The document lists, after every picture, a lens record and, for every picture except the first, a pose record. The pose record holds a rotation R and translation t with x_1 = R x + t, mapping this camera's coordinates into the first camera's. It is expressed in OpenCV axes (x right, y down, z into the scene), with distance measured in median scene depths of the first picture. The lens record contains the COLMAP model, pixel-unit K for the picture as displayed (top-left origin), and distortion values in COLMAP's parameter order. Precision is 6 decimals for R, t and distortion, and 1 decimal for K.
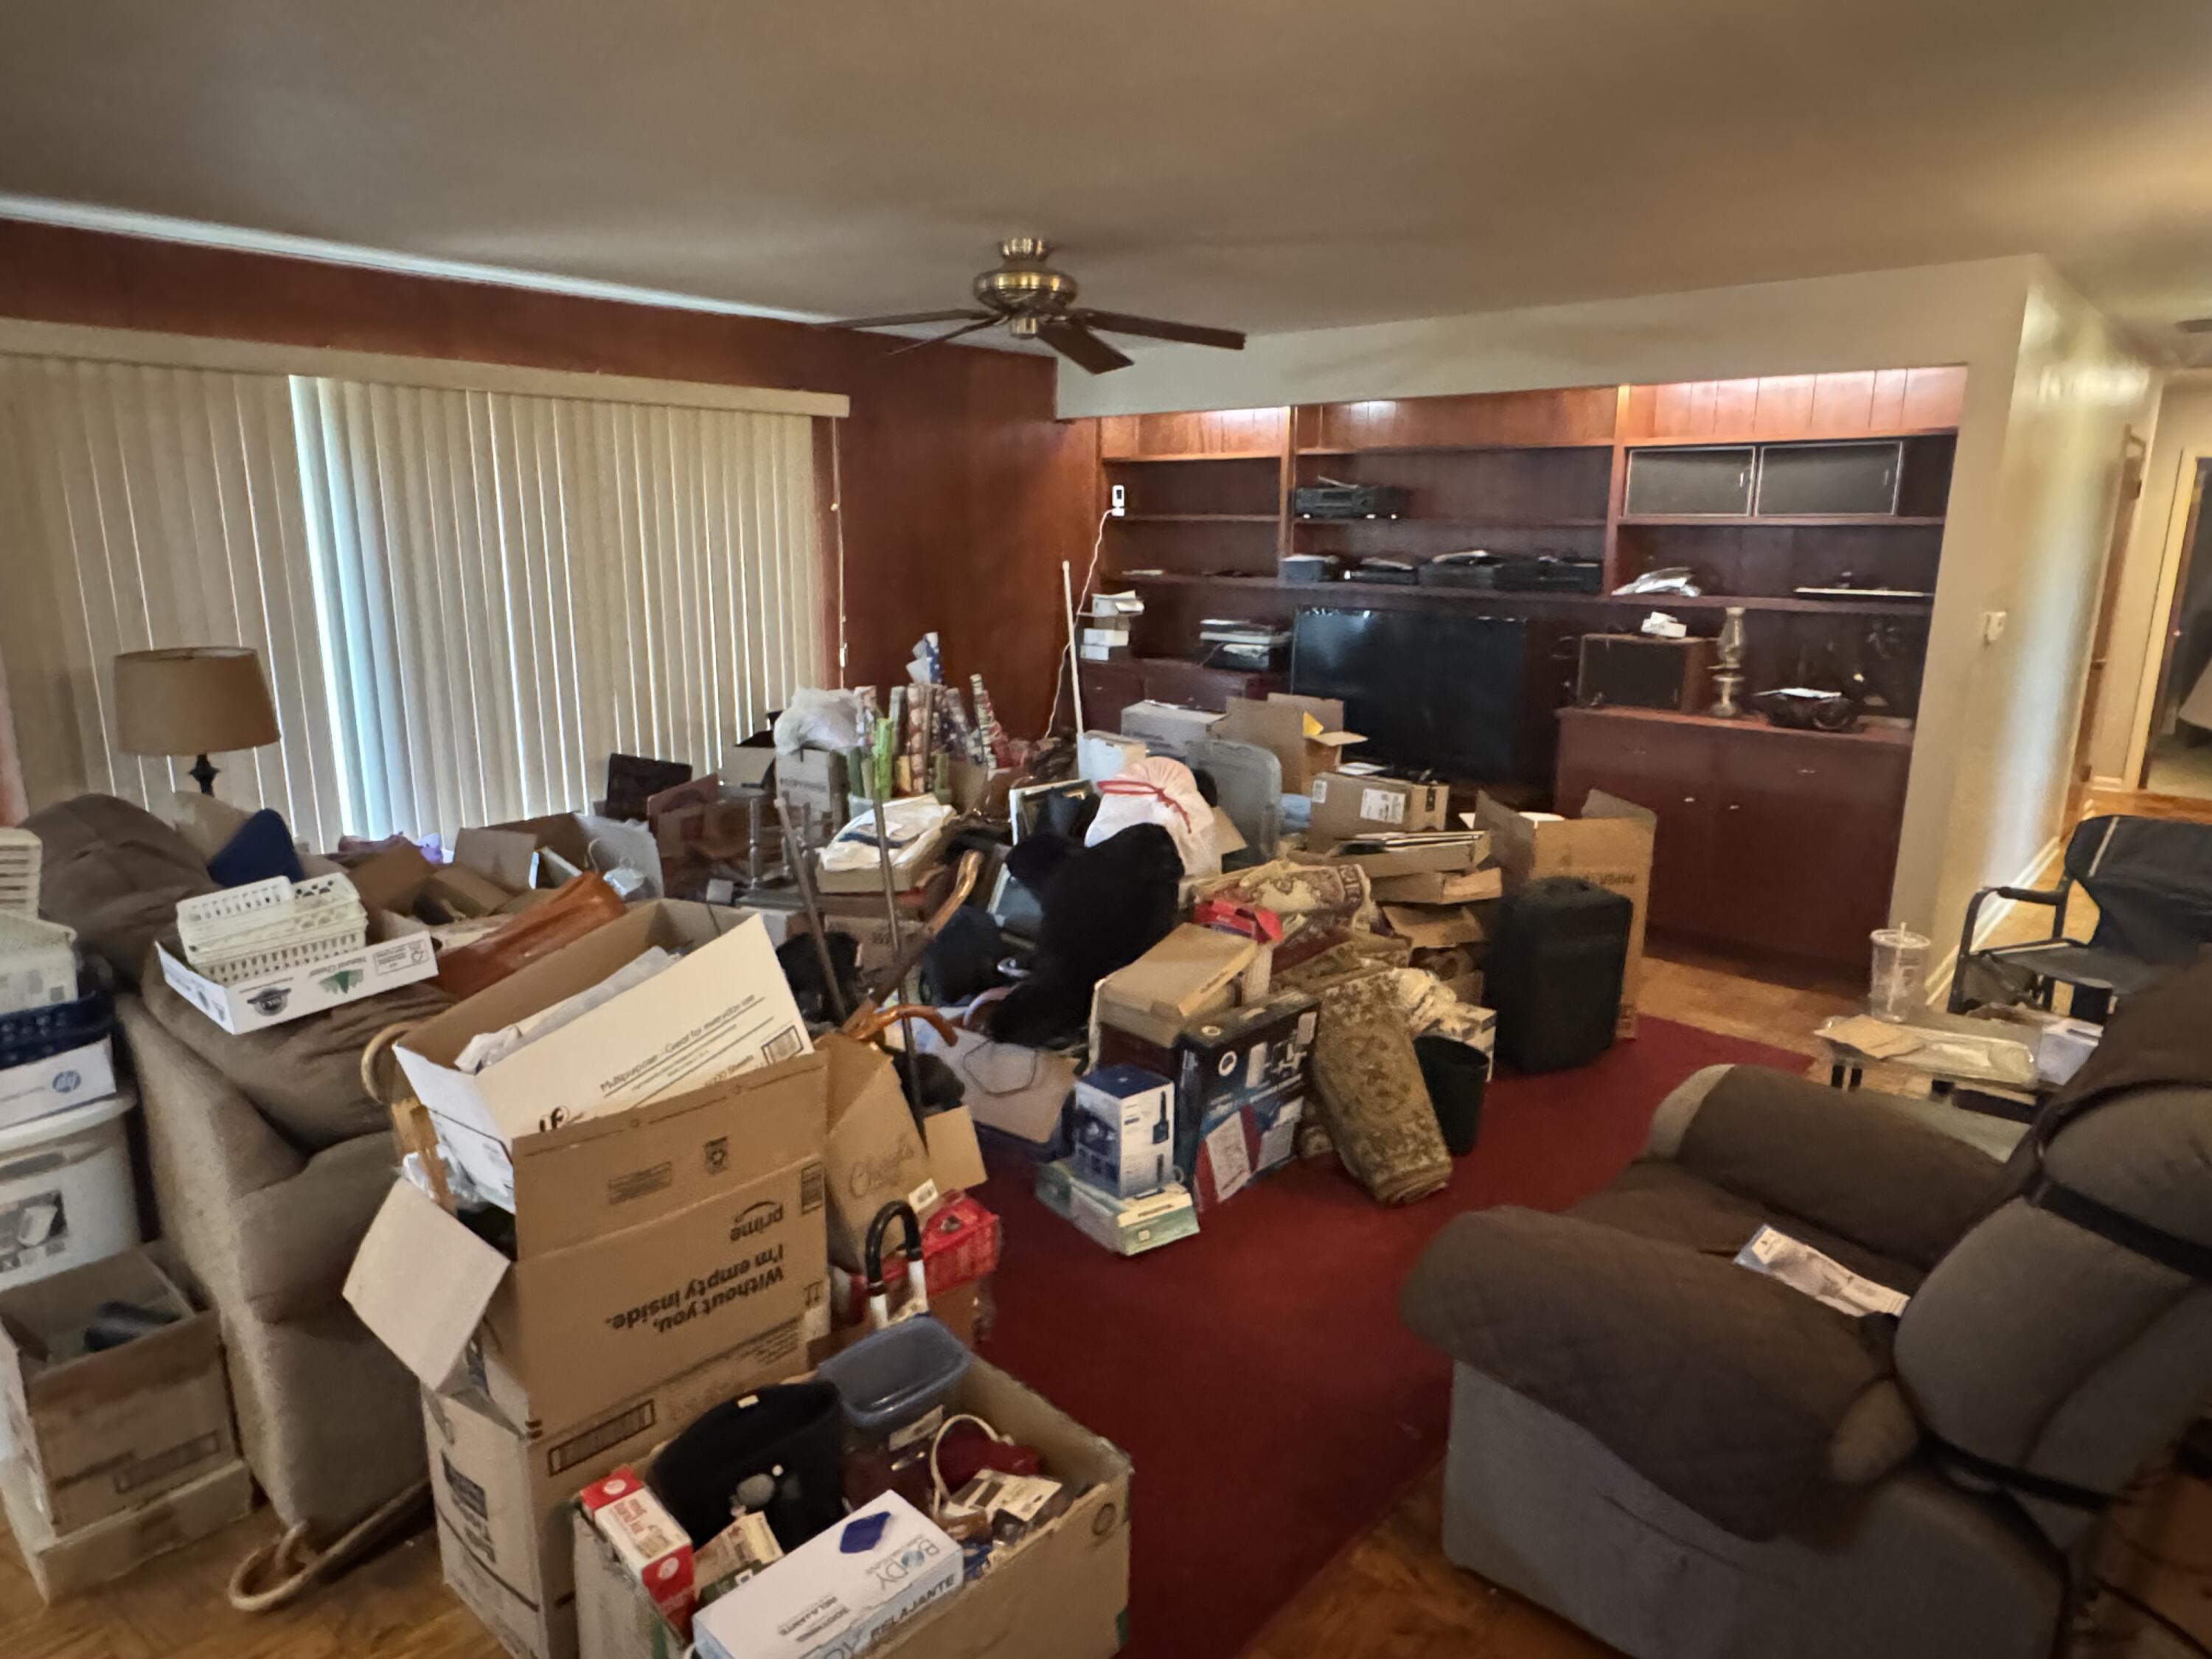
lens RADIAL K [[1337.9, 0, 1109.8], [0, 1337.9, 826.4], [0, 0, 1]] dist [-0.002693, 0.000532]
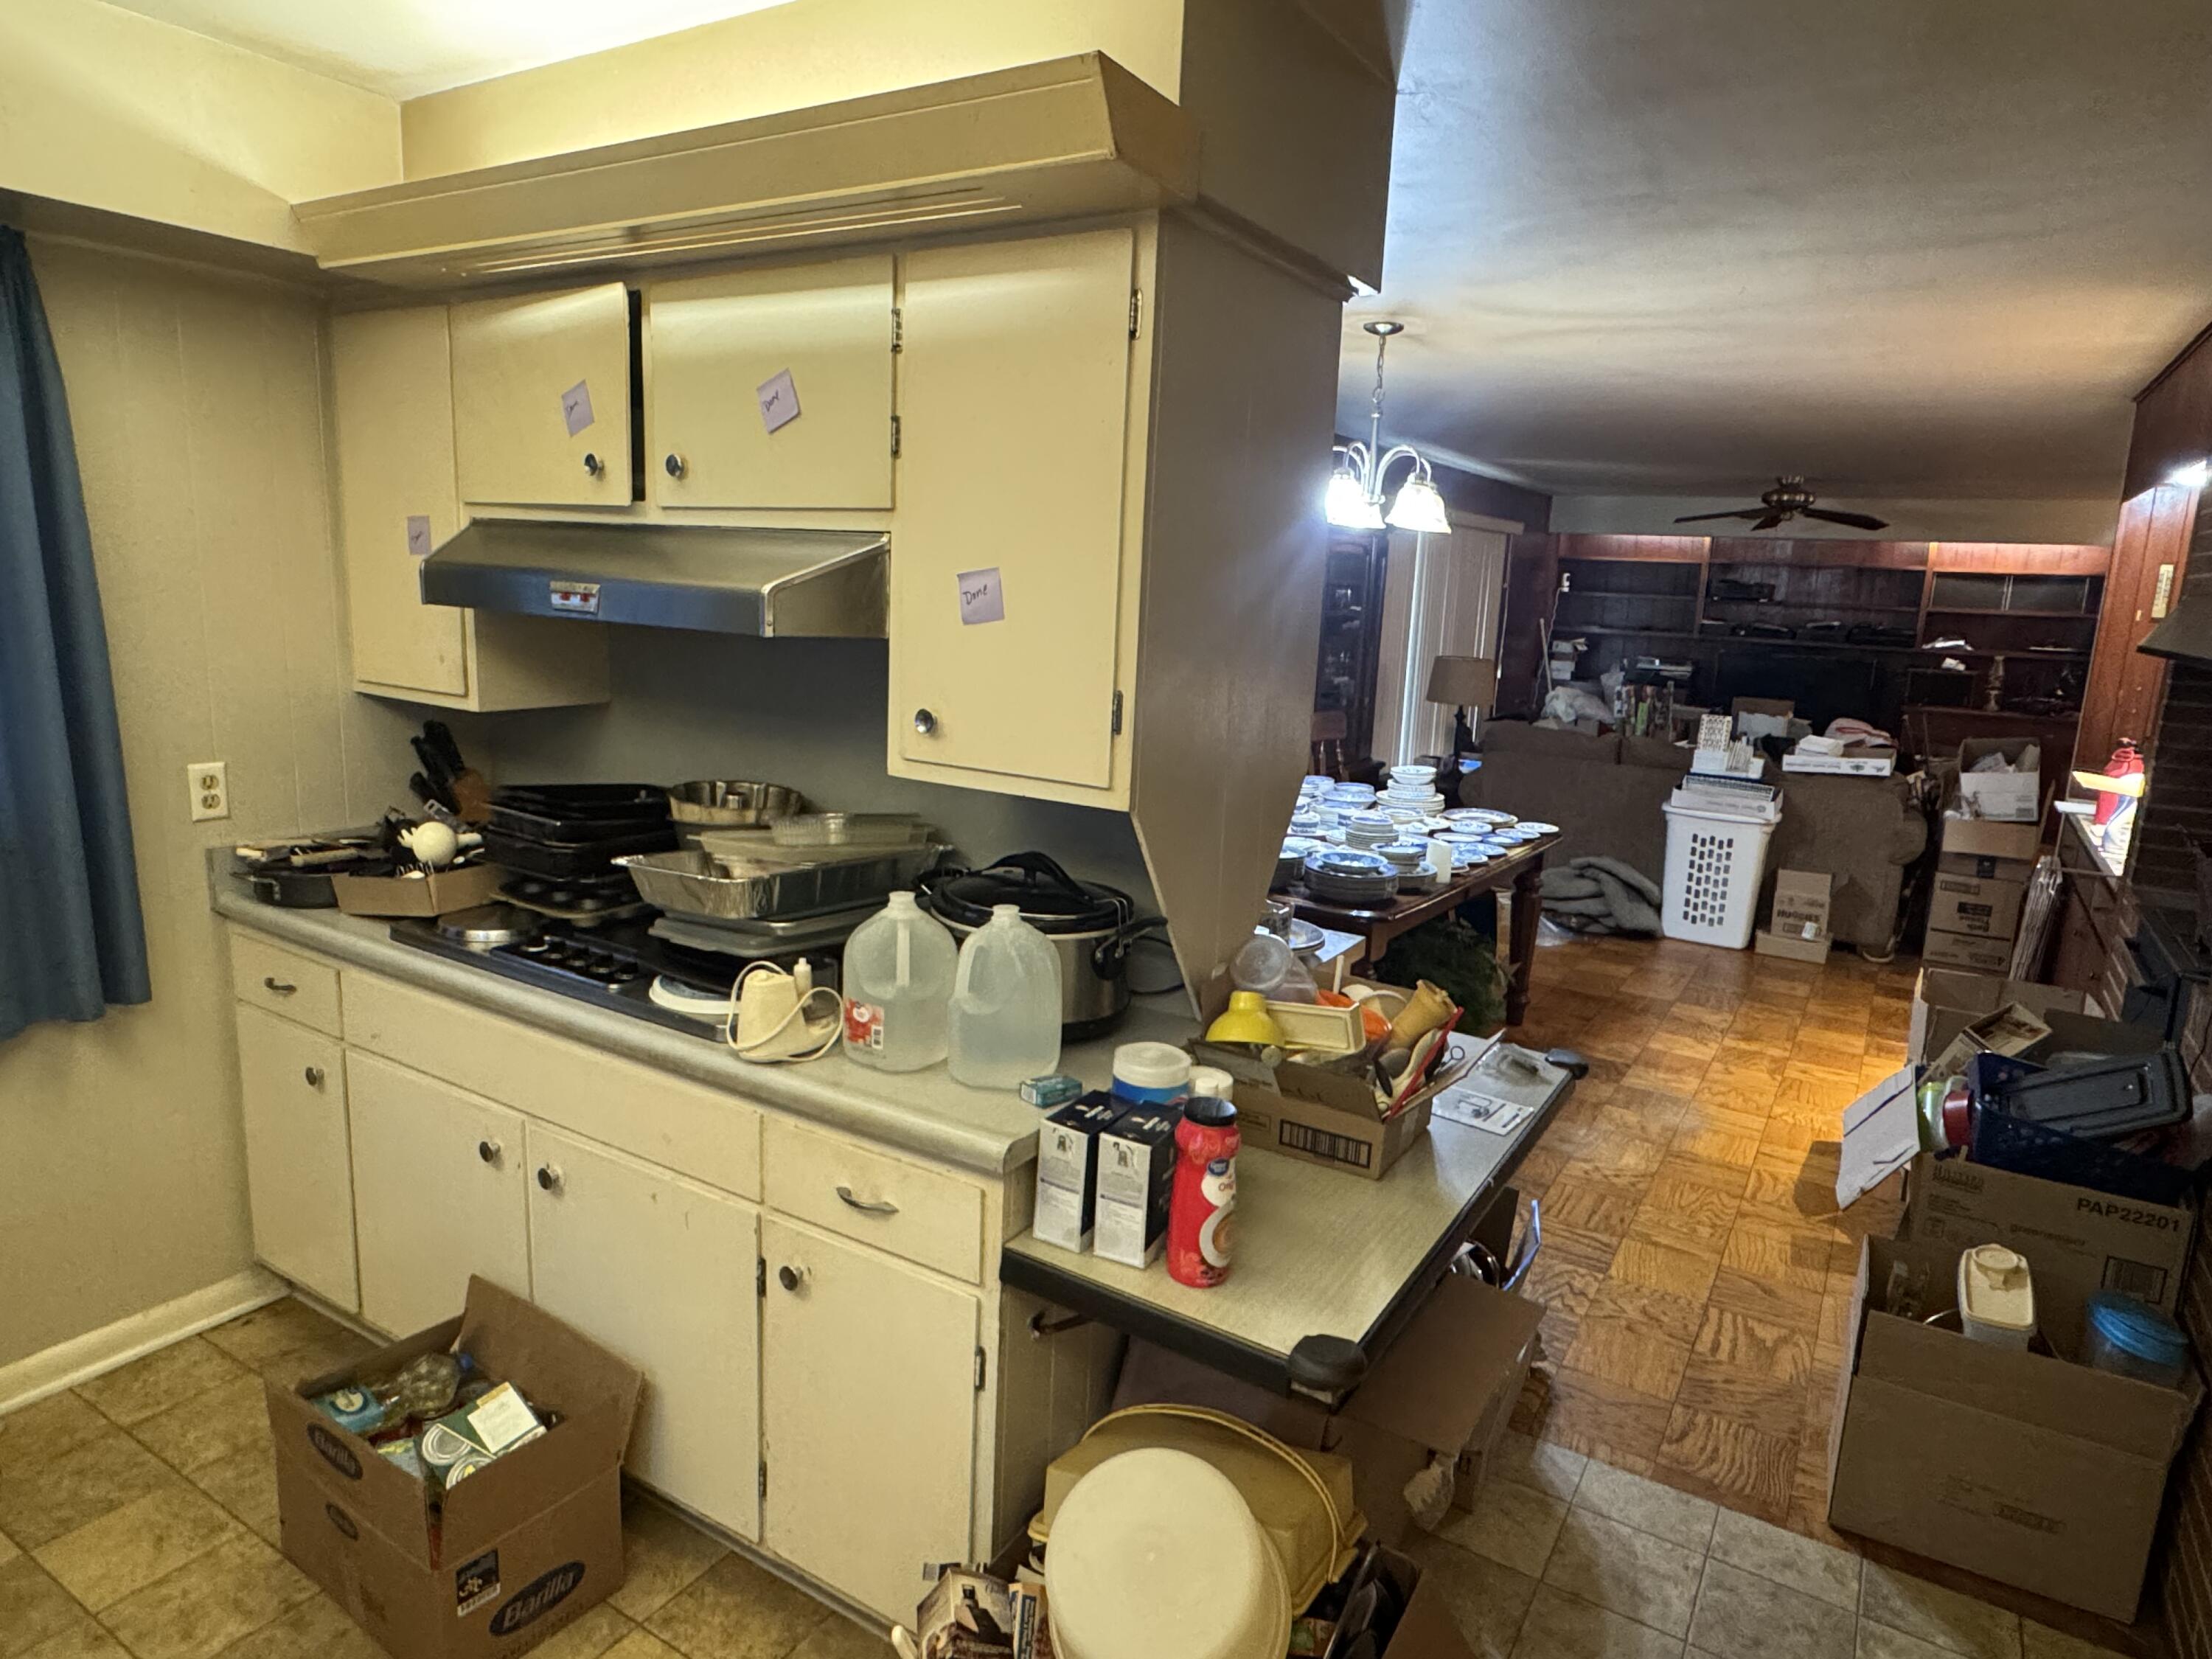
lens RADIAL K [[1337.9, 0, 1099.5], [0, 1337.9, 832.3], [0, 0, 1]] dist [-0.002693, 0.000532]
pose [[0.984129, 0.001868, 0.177443, -1.133576], [0.002844, 0.999650, -0.026297, 0.138546], [-0.177431, 0.026385, 0.983780, -0.671232]]
